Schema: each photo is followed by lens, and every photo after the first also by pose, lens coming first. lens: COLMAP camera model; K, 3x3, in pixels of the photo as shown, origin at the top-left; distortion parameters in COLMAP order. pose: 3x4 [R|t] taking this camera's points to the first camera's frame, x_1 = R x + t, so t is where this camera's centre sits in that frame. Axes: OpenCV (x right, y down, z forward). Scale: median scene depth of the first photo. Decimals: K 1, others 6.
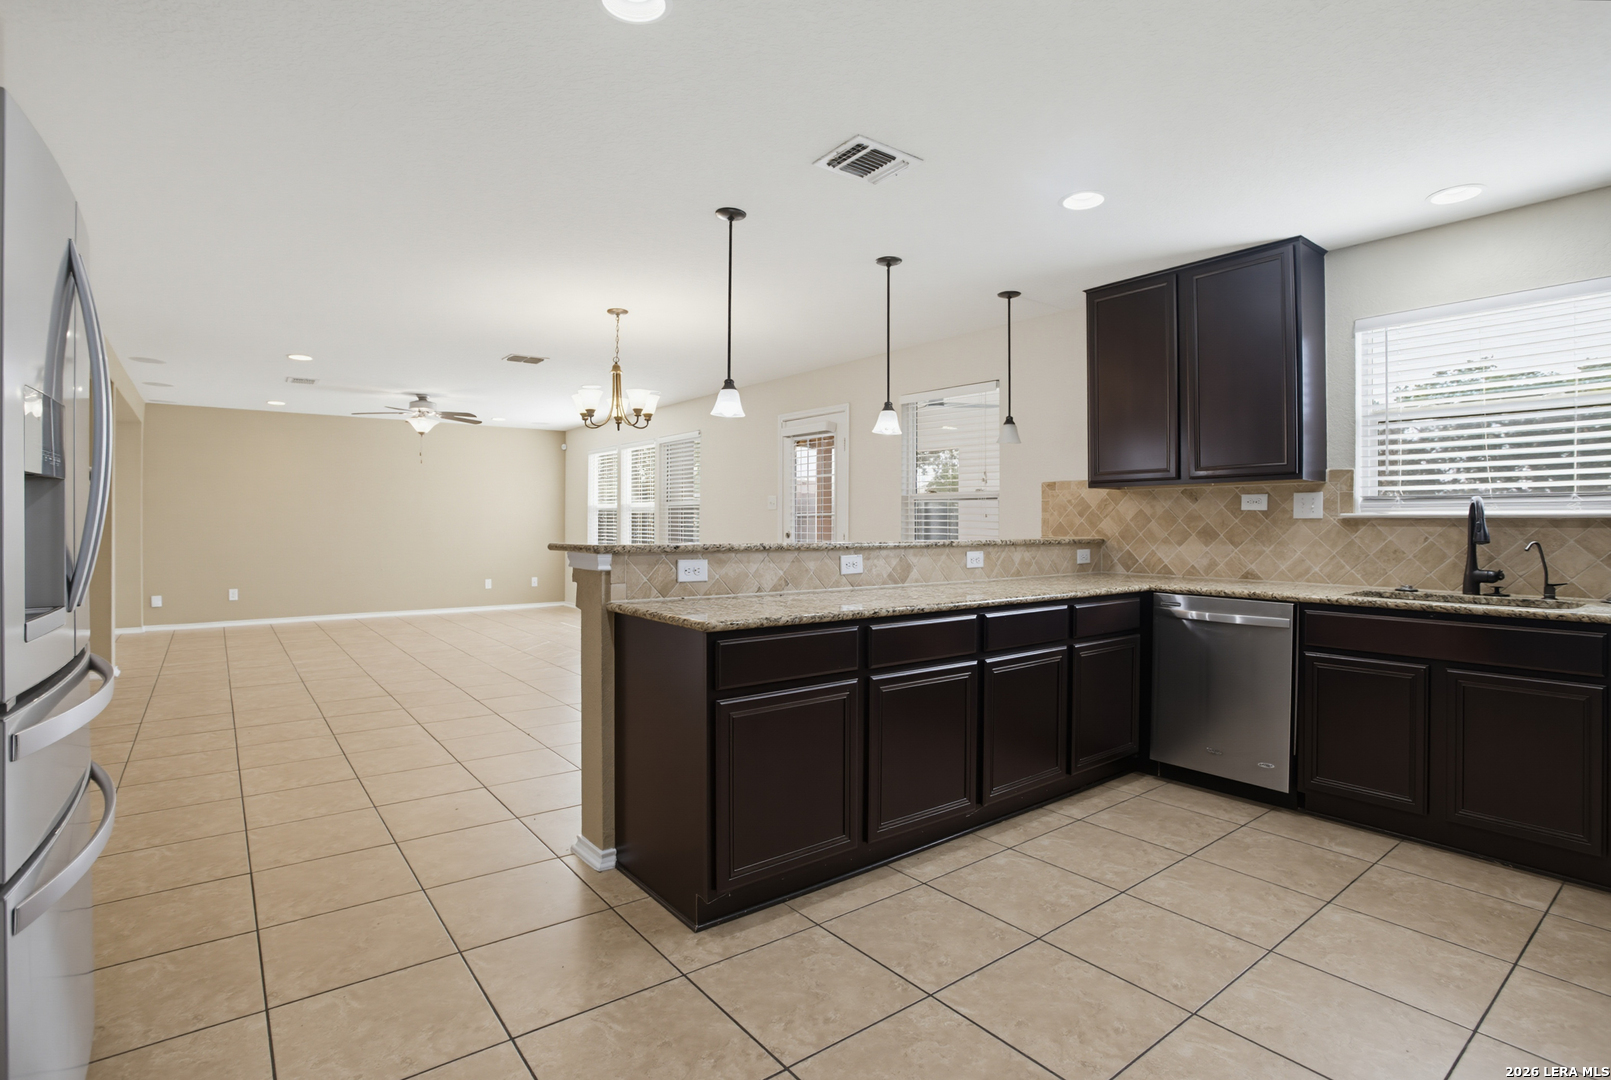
lens RADIAL K [[796.7, 0, 798.5], [0, 796.7, 524.3], [0, 0, 1]] dist [-0.071677, 0.026009]
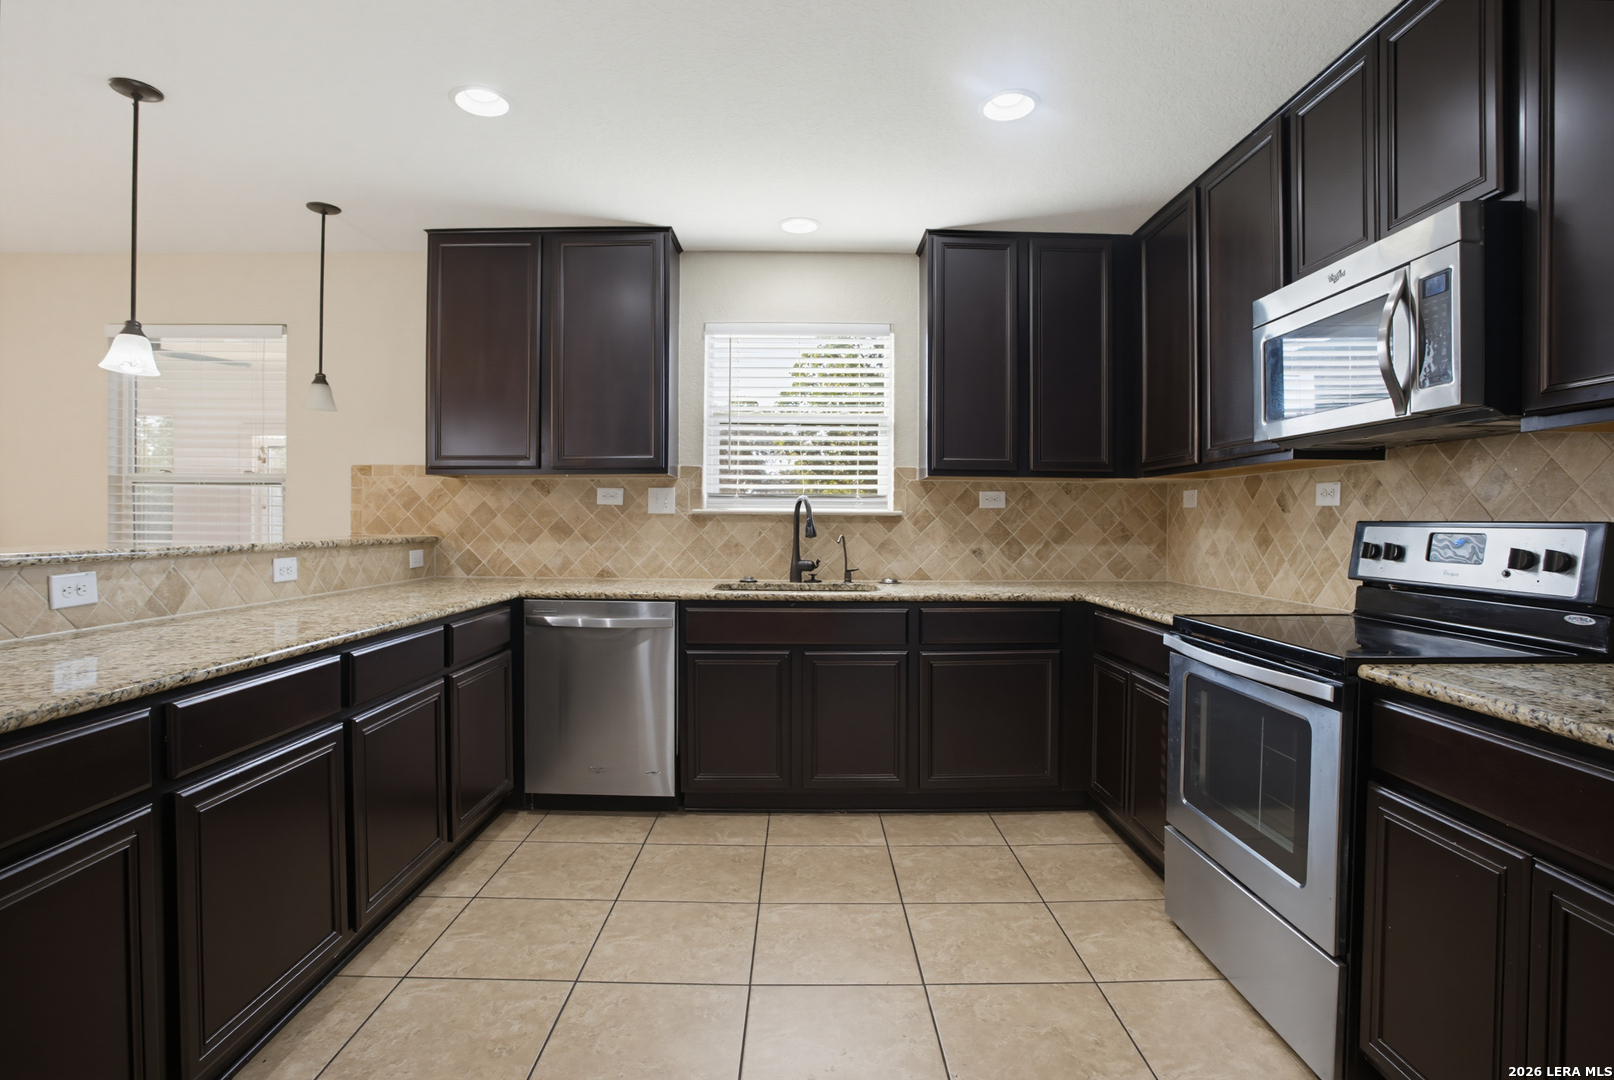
lens RADIAL K [[798.2, 0, 811.2], [0, 798.2, 534.1], [0, 0, 1]] dist [-0.071677, 0.026009]
pose [[0.600202, -0.012426, 0.799752, -0.053662], [-0.004009, 0.999820, 0.018543, -0.001753], [-0.799838, -0.014335, 0.600044, 0.249584]]
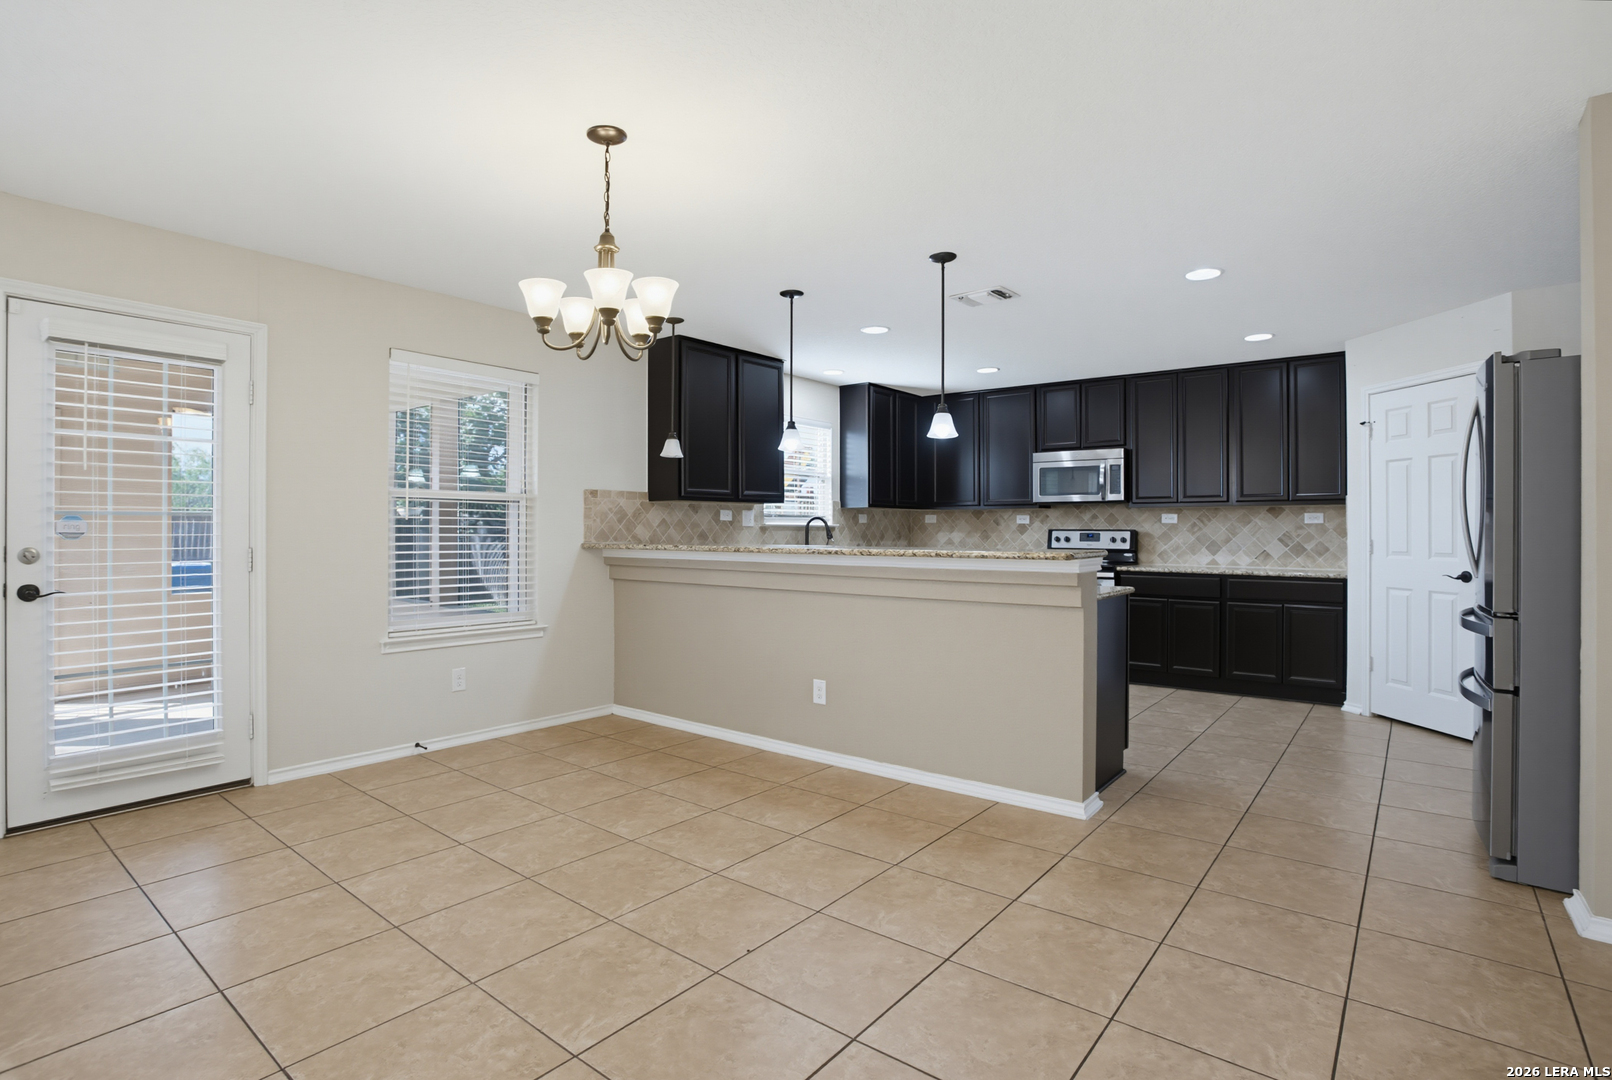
lens RADIAL K [[797.2, 0, 805.4], [0, 797.2, 530.6], [0, 0, 1]] dist [-0.071677, 0.026009]
pose [[-0.242183, -0.006031, 0.970212, -1.081901], [-0.002450, 0.999981, 0.005605, -0.009062], [-0.970227, -0.001020, -0.242193, 1.403872]]
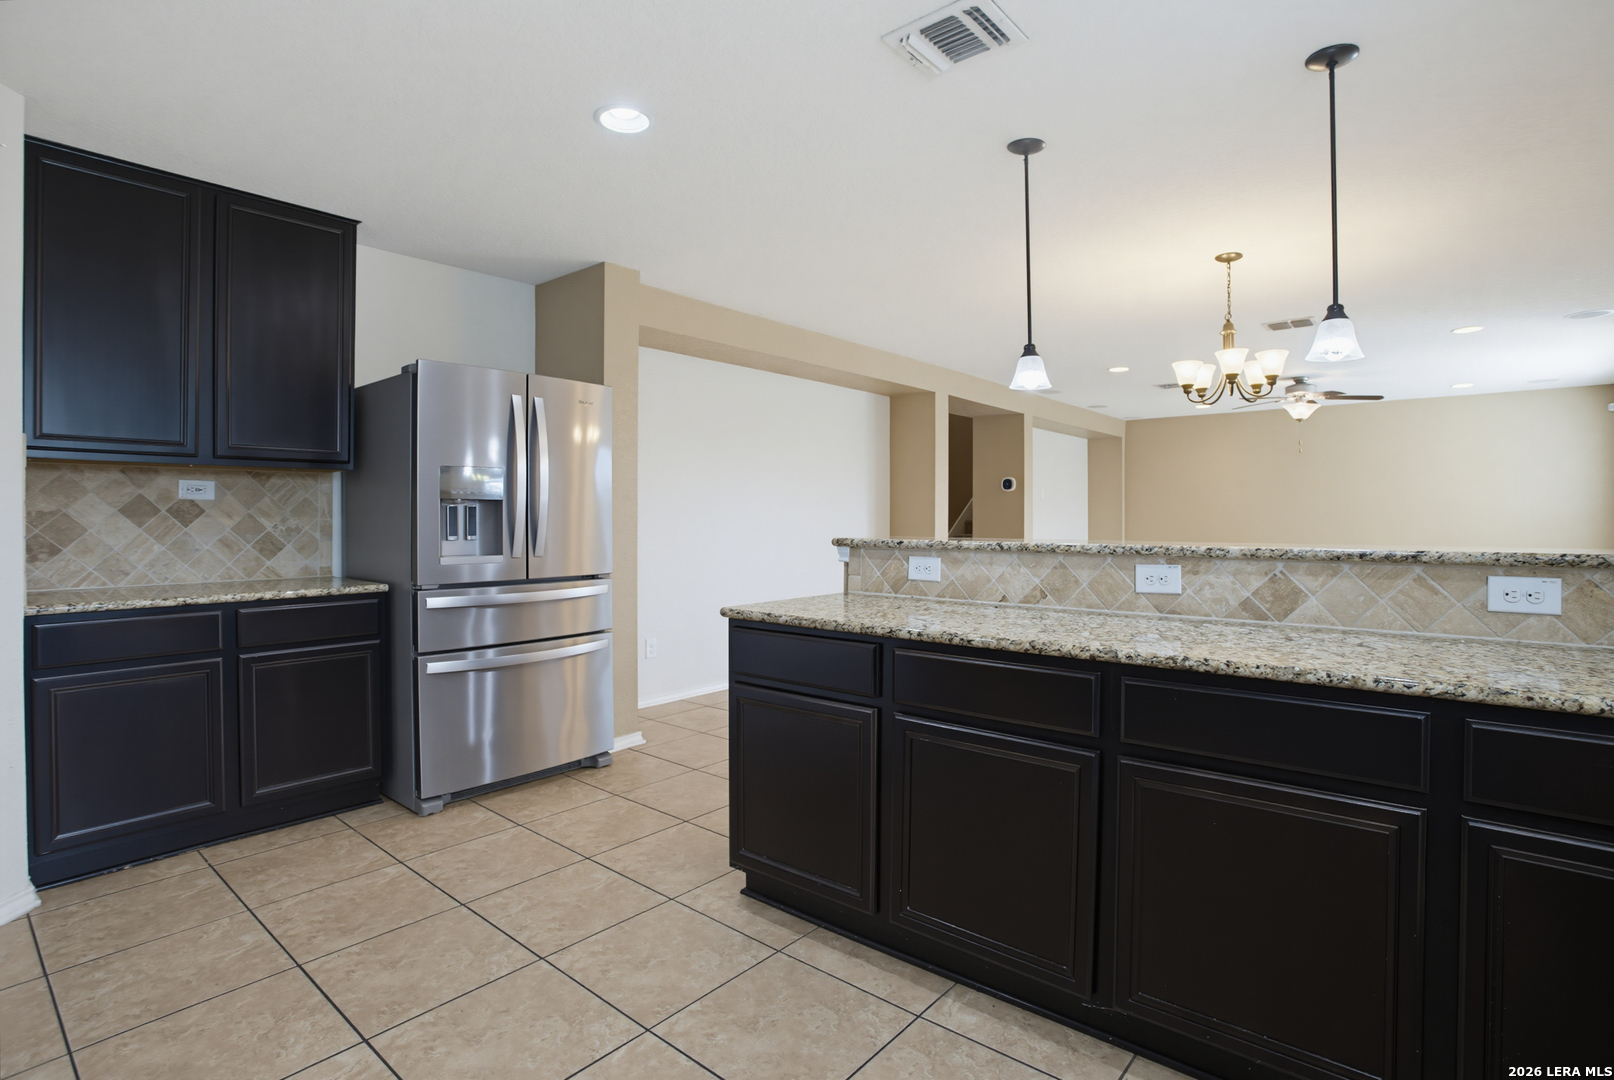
lens RADIAL K [[798.2, 0, 797.2], [0, 798.2, 509.7], [0, 0, 1]] dist [-0.071677, 0.026009]
pose [[0.204249, -0.013605, -0.978824, 0.651390], [-0.000714, 0.999901, -0.014047, 0.002080], [0.978919, 0.003568, 0.204219, 0.575090]]
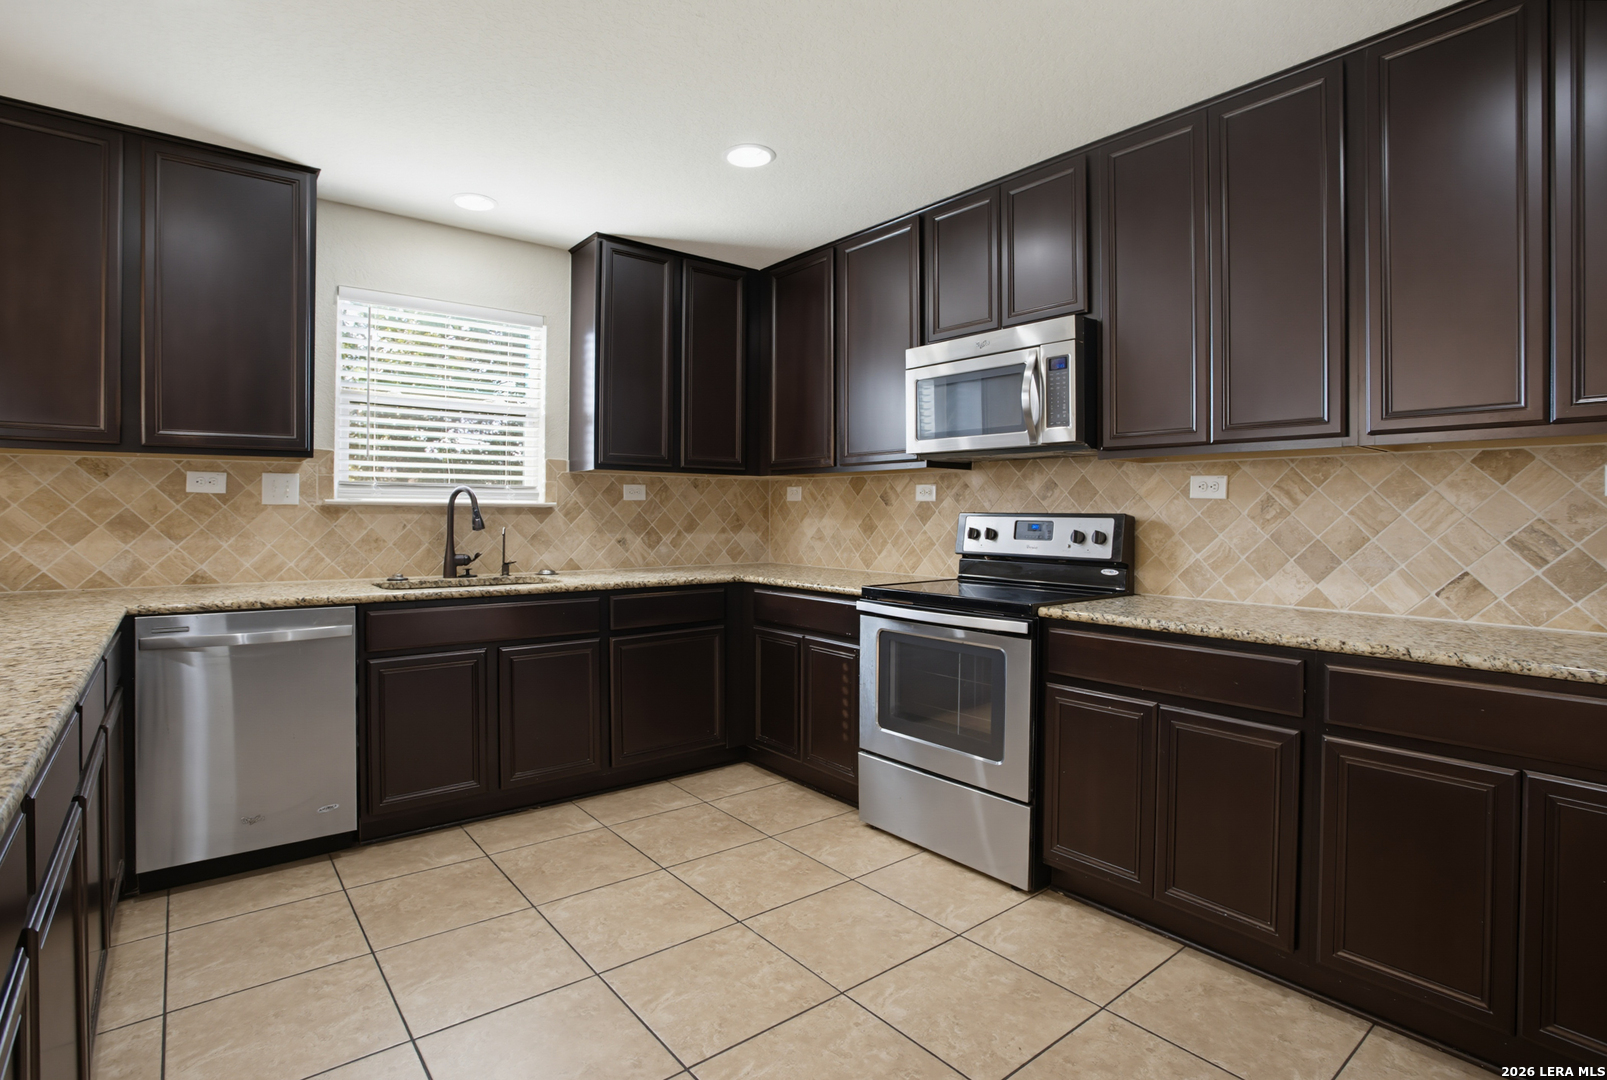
lens RADIAL K [[794.7, 0, 796.7], [0, 794.7, 517.6], [0, 0, 1]] dist [-0.071677, 0.026009]
pose [[-0.020321, -0.008744, 0.999755, -0.206094], [-0.005048, 0.999950, 0.008643, -0.004034], [-0.999781, -0.004871, -0.020364, 0.501228]]
